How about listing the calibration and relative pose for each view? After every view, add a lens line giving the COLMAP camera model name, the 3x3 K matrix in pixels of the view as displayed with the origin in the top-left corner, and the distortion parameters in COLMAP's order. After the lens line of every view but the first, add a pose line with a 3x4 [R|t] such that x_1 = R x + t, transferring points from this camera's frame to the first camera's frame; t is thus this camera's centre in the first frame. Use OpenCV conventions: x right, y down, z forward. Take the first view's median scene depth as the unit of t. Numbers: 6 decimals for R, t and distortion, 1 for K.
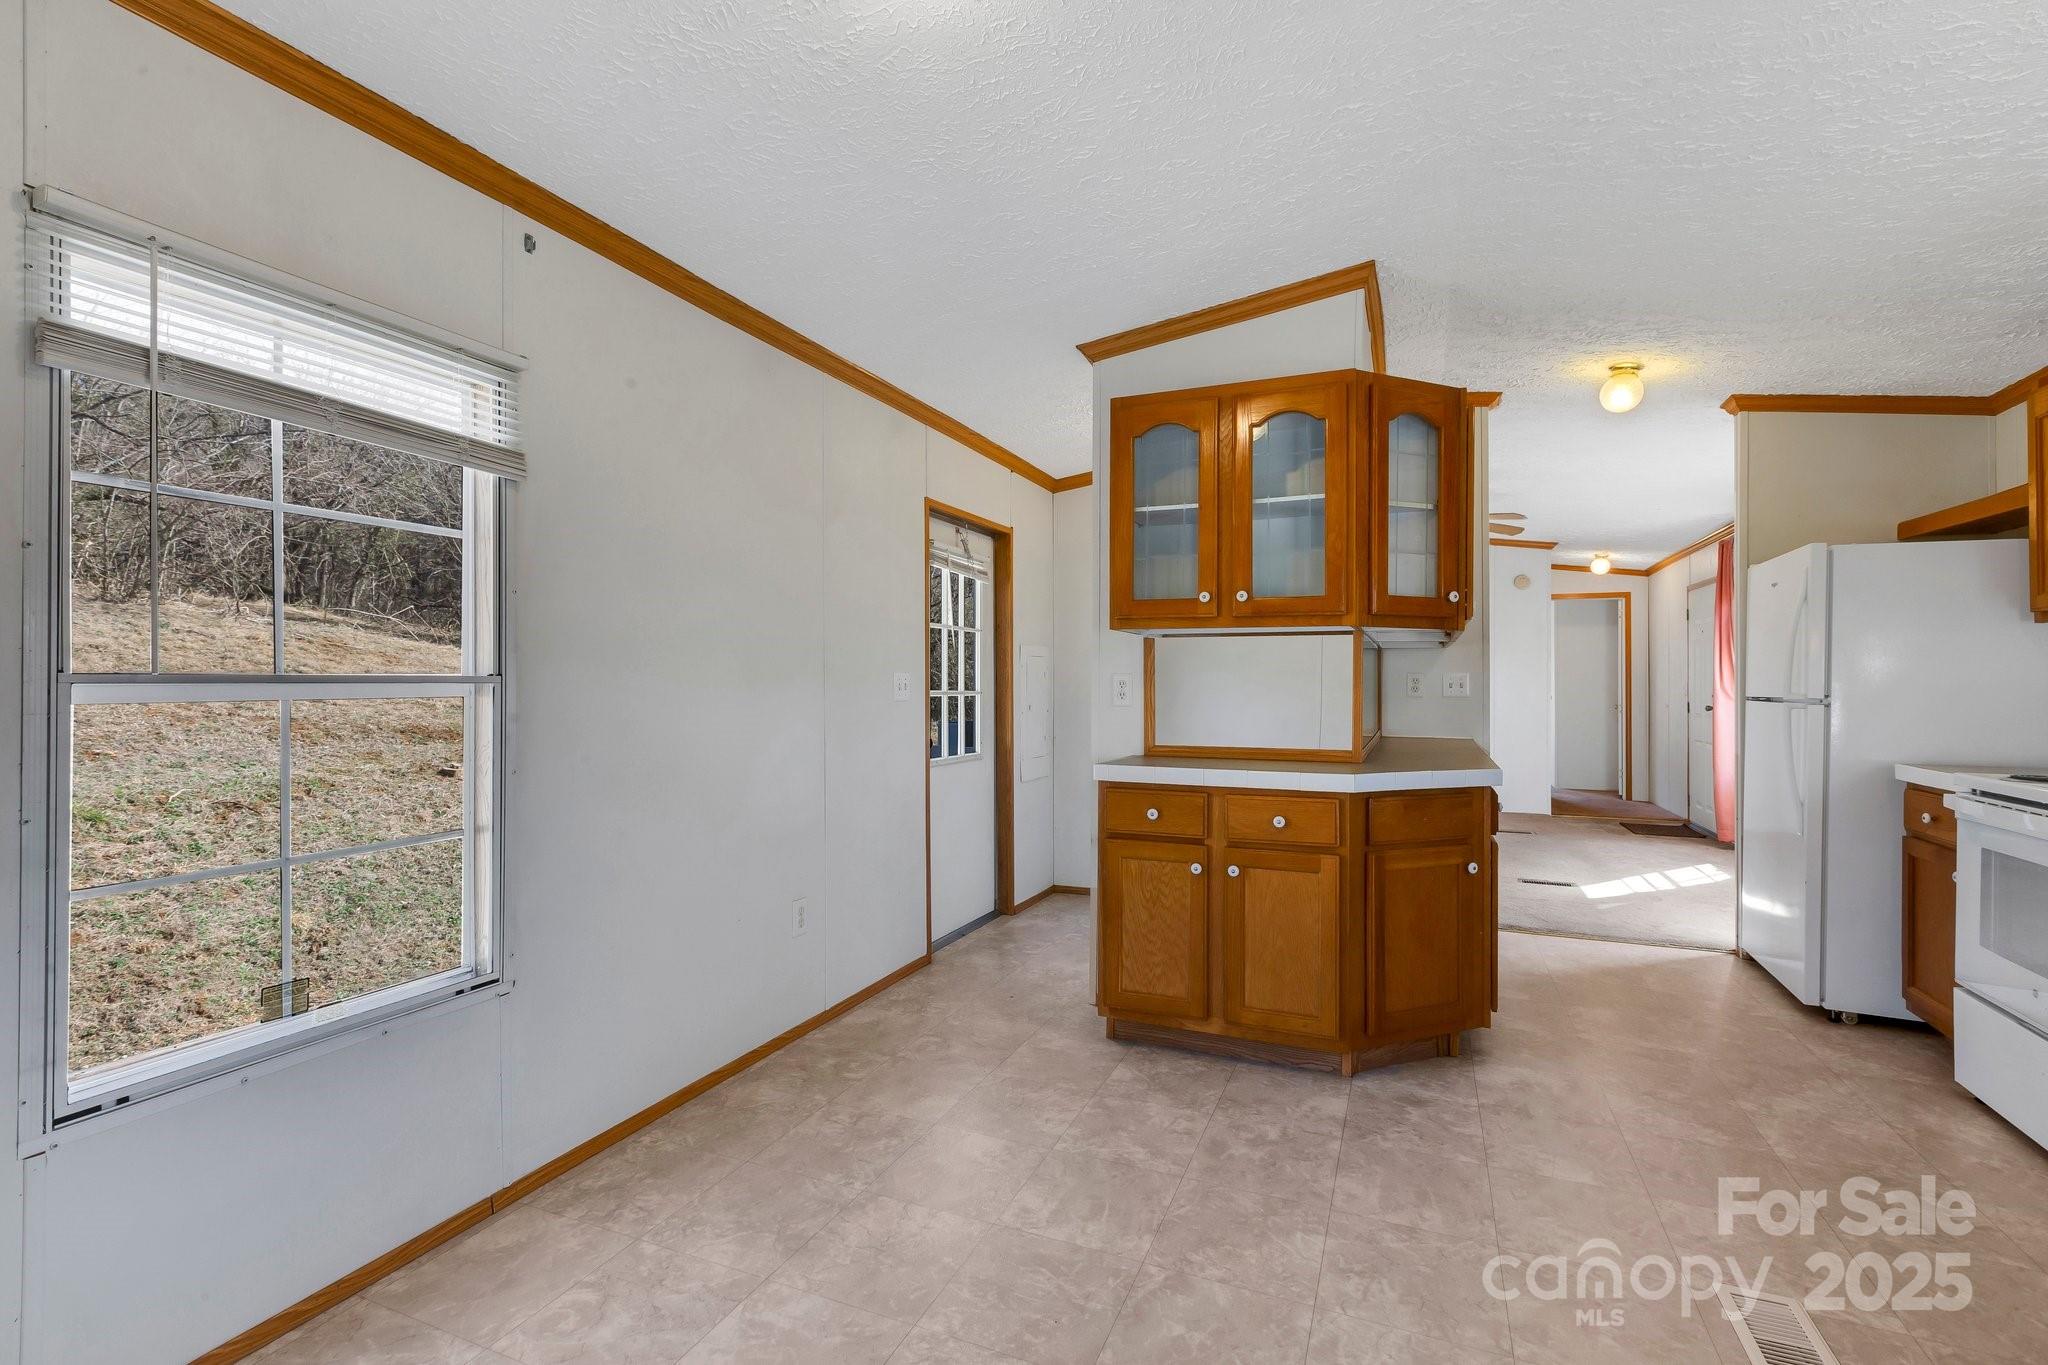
lens RADIAL K [[927.0, 0, 1013.5], [0, 927.0, 680.9], [0, 0, 1]] dist [0.000307, 0.000177]
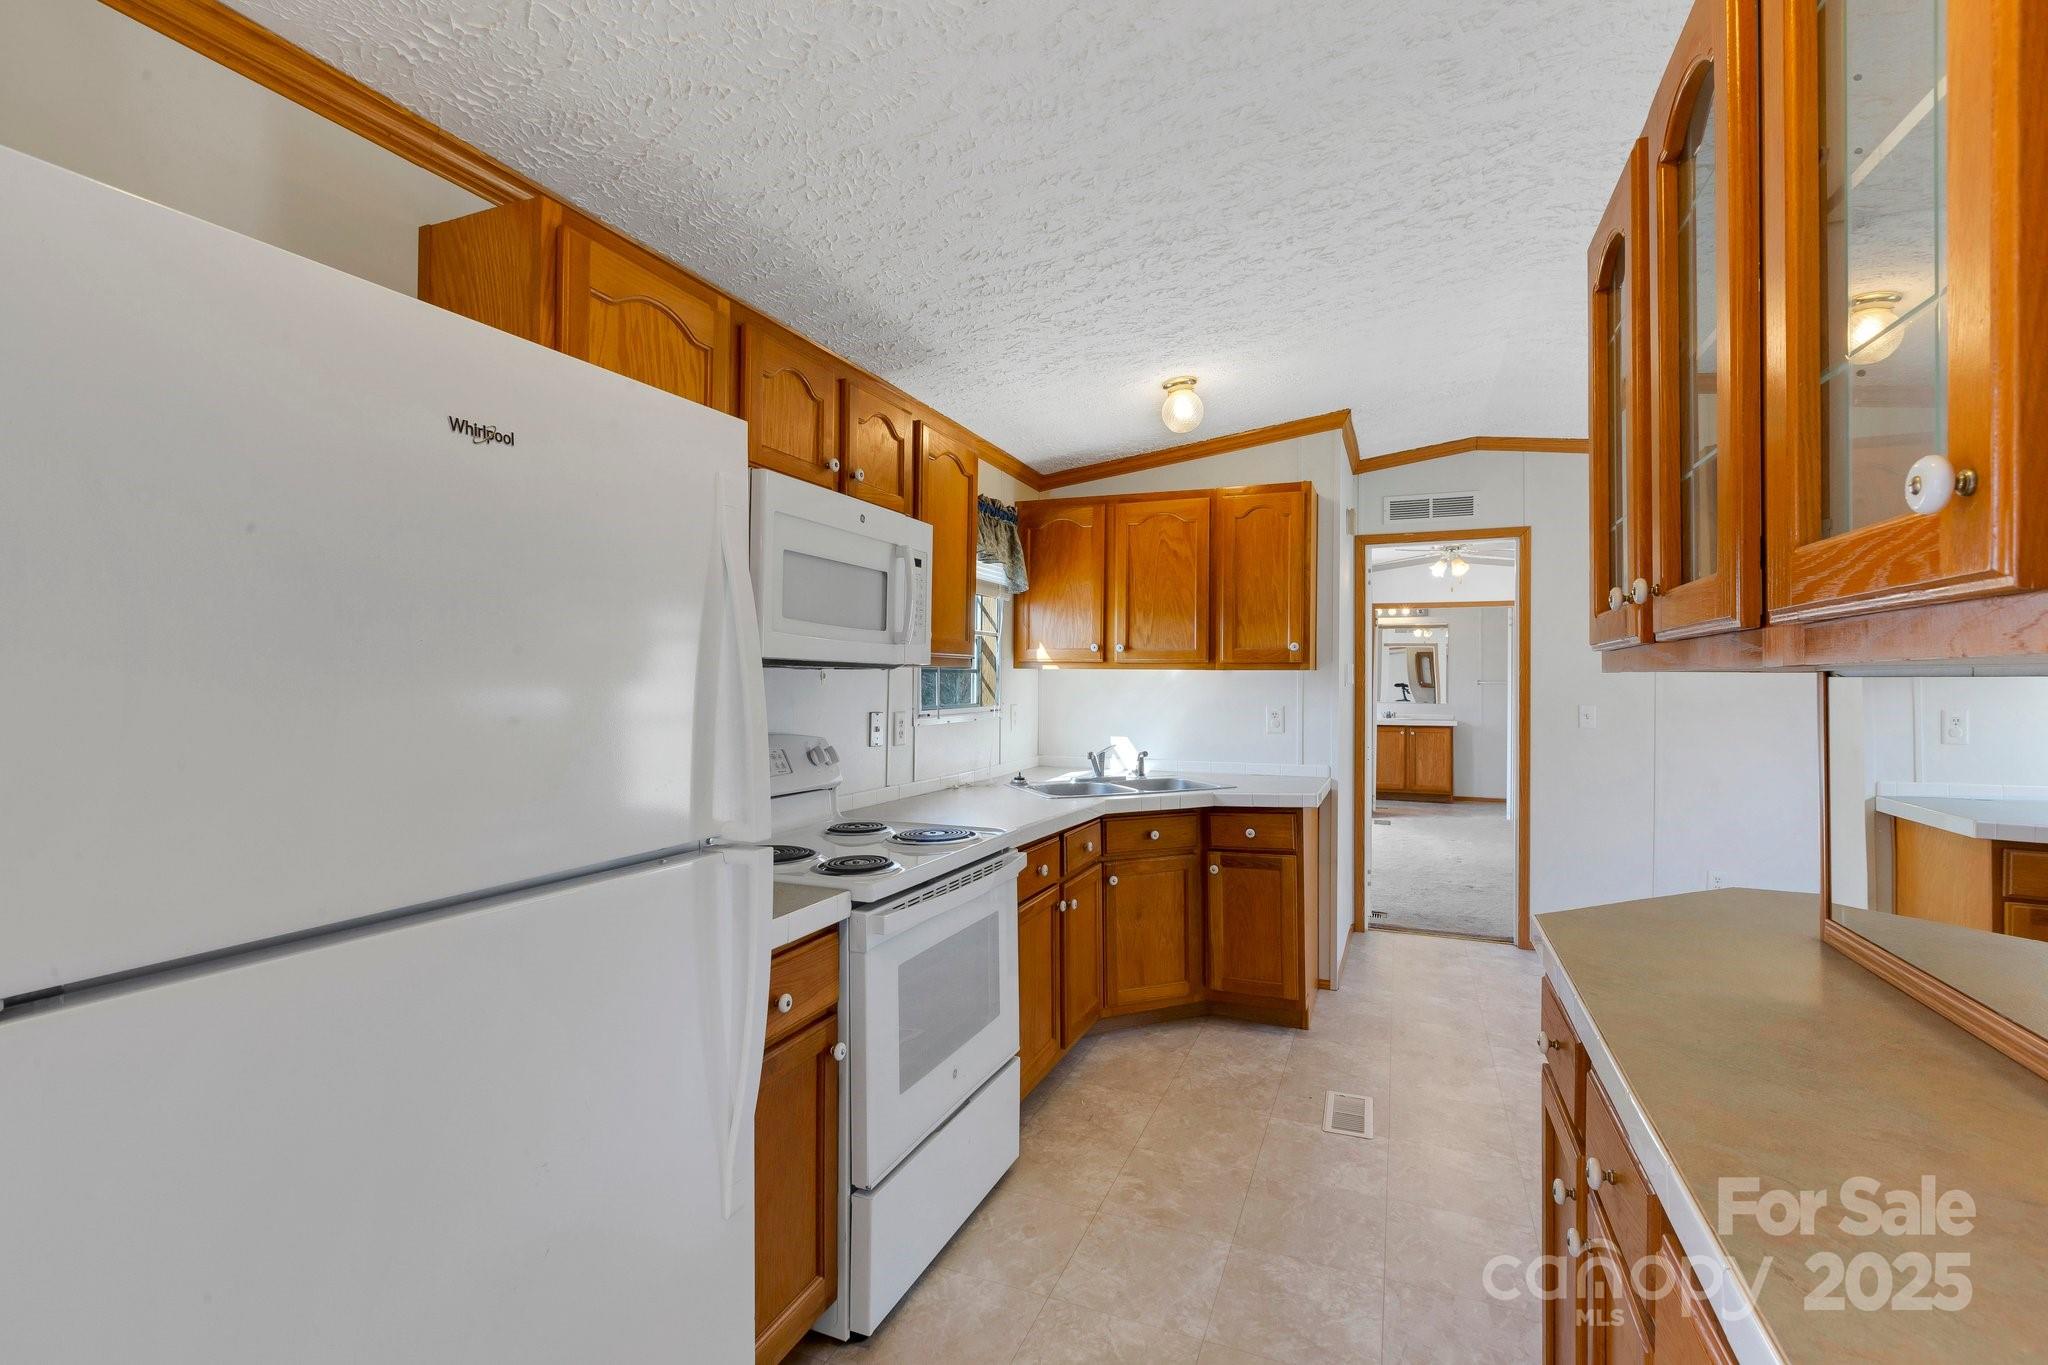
lens RADIAL K [[922.5, 0, 1007.0], [0, 922.5, 677.3], [0, 0, 1]] dist [0.001007, 0.000165]
pose [[-0.999925, -0.006644, -0.010274, 0.906529], [-0.006630, 0.999977, -0.001358, -0.053313], [0.010283, -0.001290, -0.999946, 1.649362]]
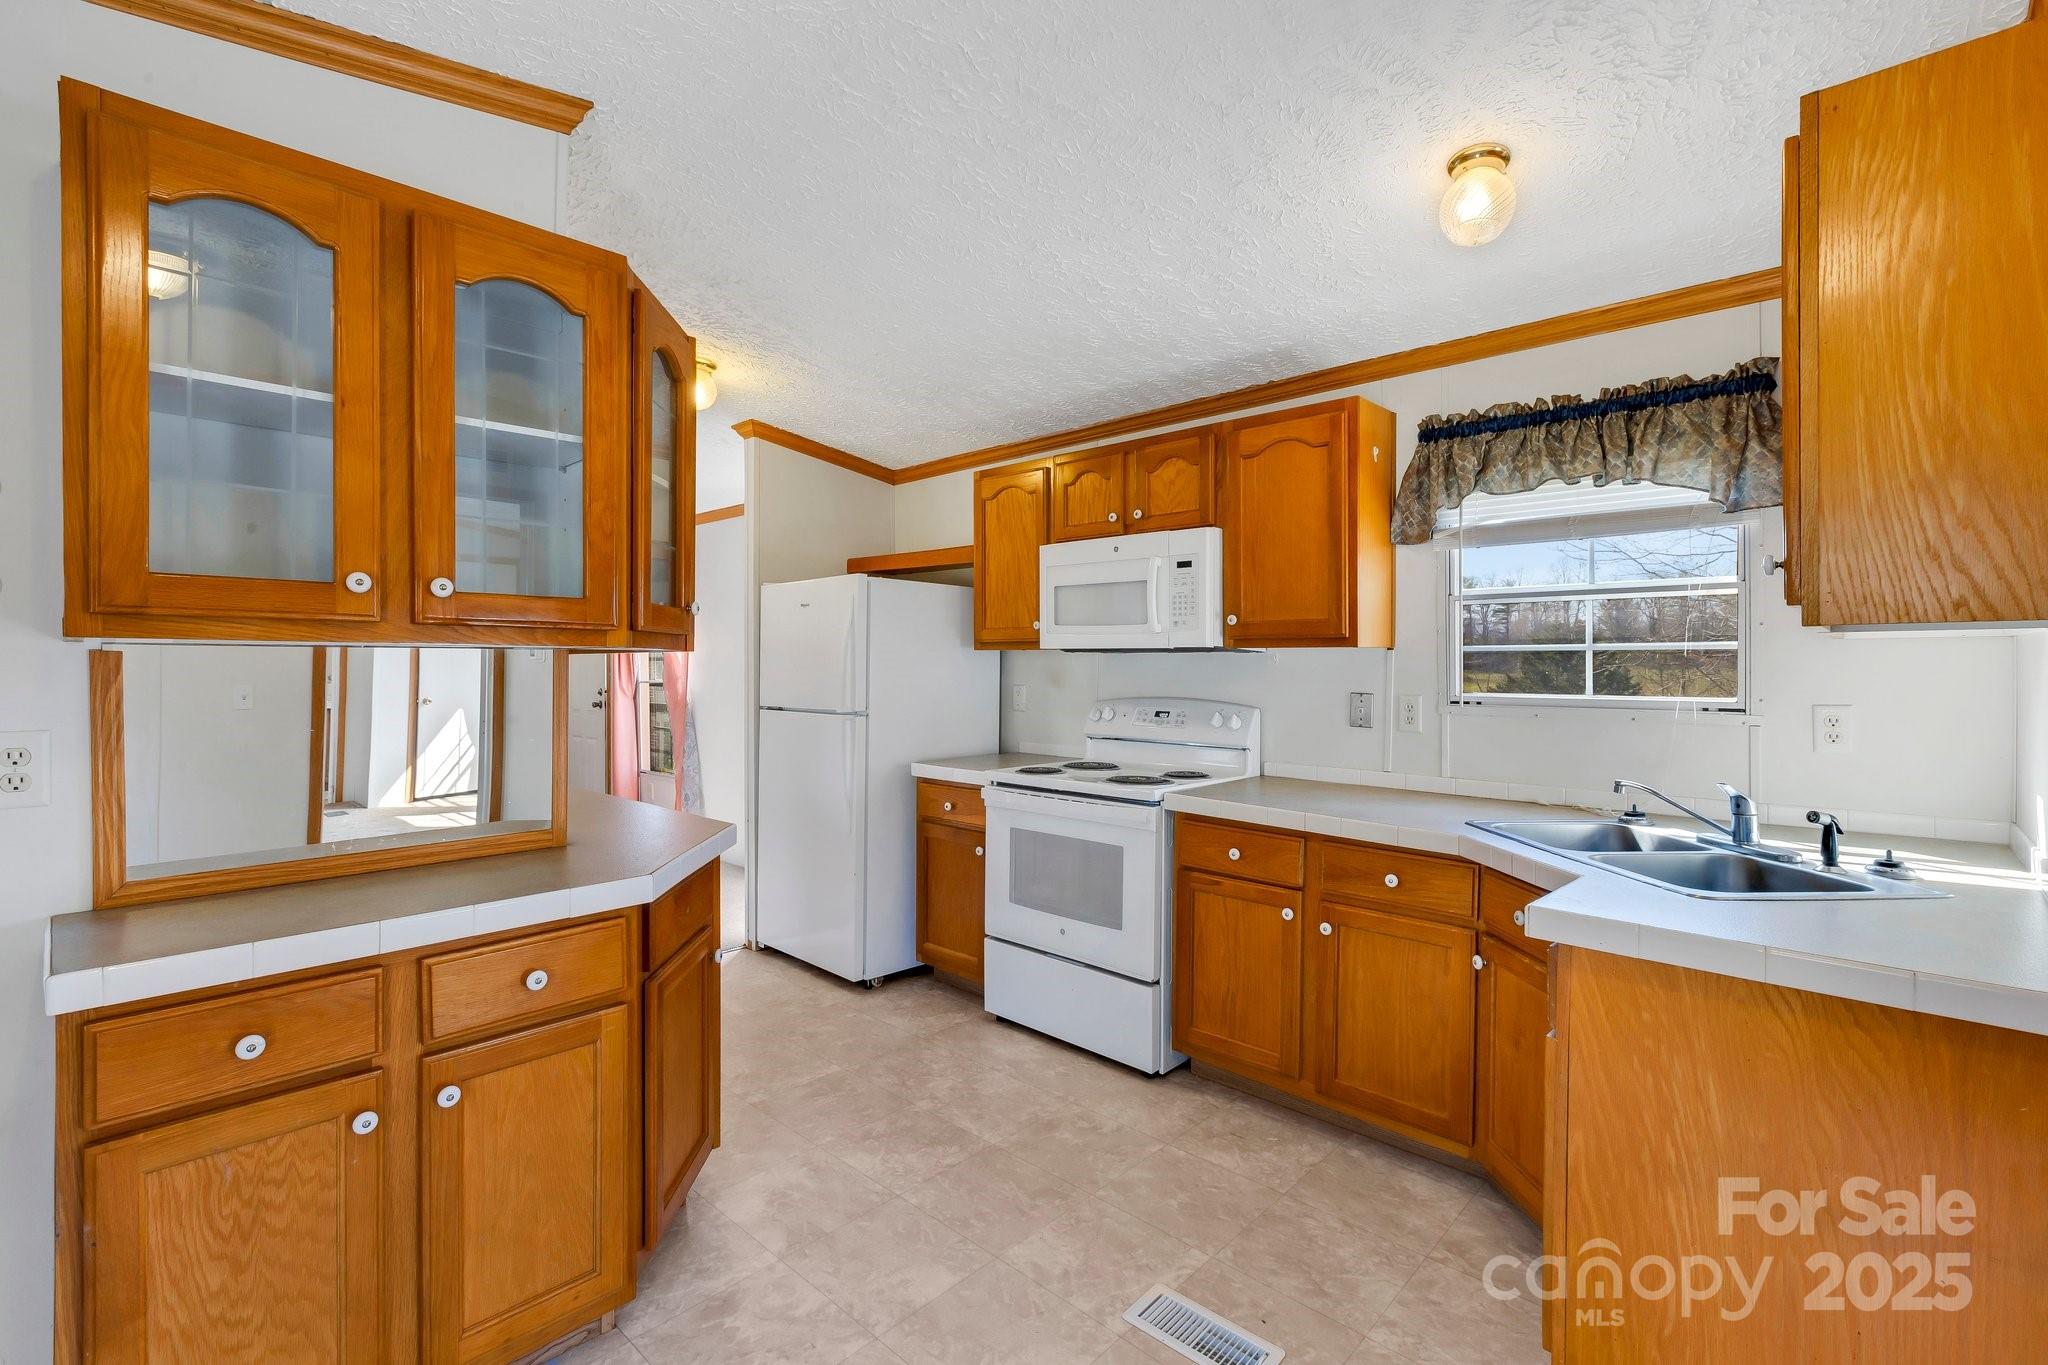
lens RADIAL K [[924.6, 0, 1031.3], [0, 924.6, 673.4], [0, 0, 1]] dist [0.000189, -0.000013]
pose [[0.333952, -0.012019, 0.942513, -0.156949], [-0.000779, 0.999915, 0.013028, -0.049826], [-0.942590, -0.005085, 0.333914, 0.507139]]
